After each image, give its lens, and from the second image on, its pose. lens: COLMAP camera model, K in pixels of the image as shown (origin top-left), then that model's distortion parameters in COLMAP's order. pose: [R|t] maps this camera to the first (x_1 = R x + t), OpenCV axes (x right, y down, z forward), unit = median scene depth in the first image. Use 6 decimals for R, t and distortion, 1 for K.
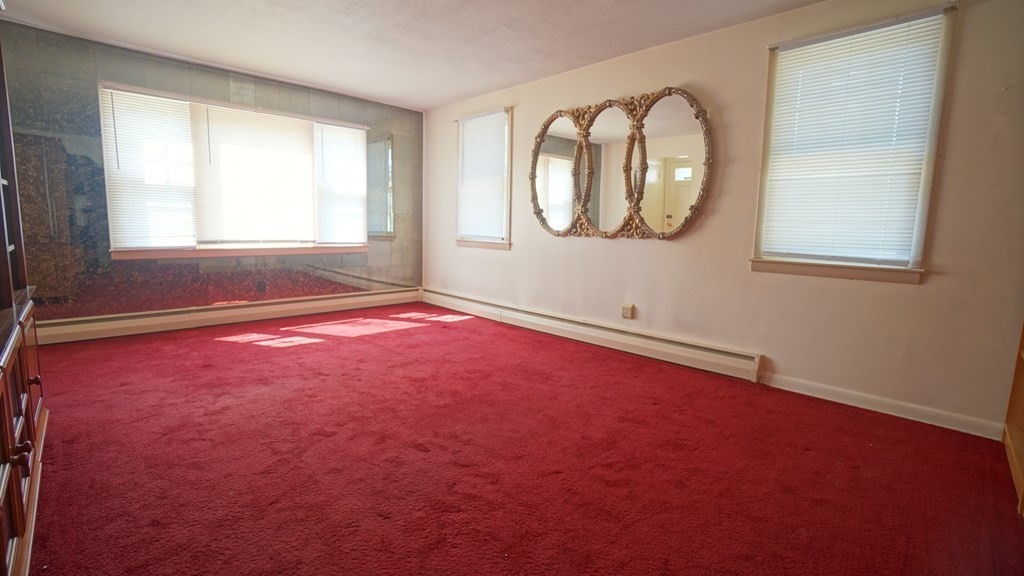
lens RADIAL K [[450.8, 0, 504.3], [0, 450.8, 287.0], [0, 0, 1]] dist [-0.060945, 0.021836]
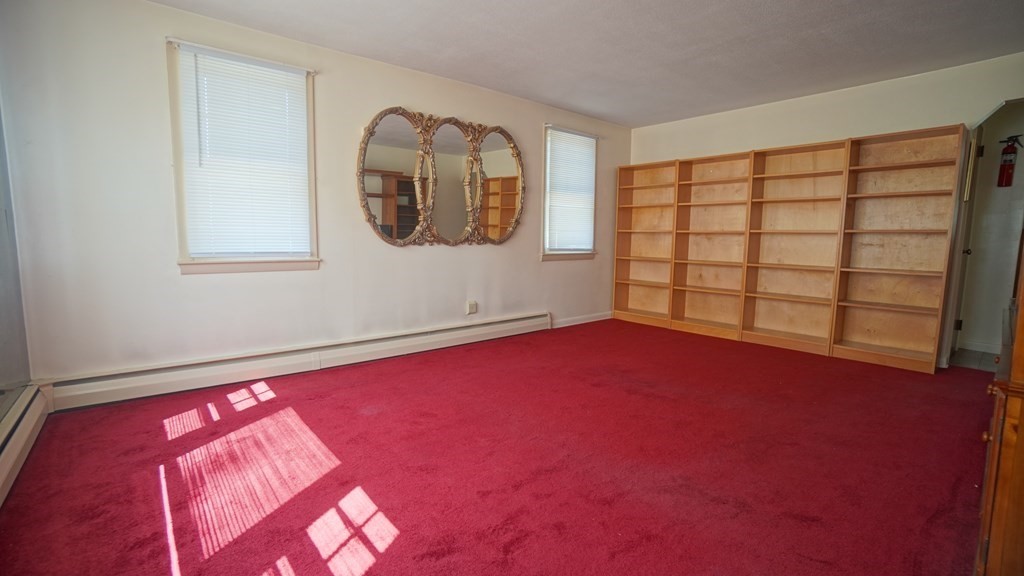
lens RADIAL K [[450.8, 0, 504.3], [0, 450.8, 287.0], [0, 0, 1]] dist [-0.060945, 0.021836]
pose [[0.085732, -0.136973, 0.986858, -0.854356], [0.123930, 0.984278, 0.125849, -0.134205], [-0.988580, 0.111512, 0.101360, 0.790083]]
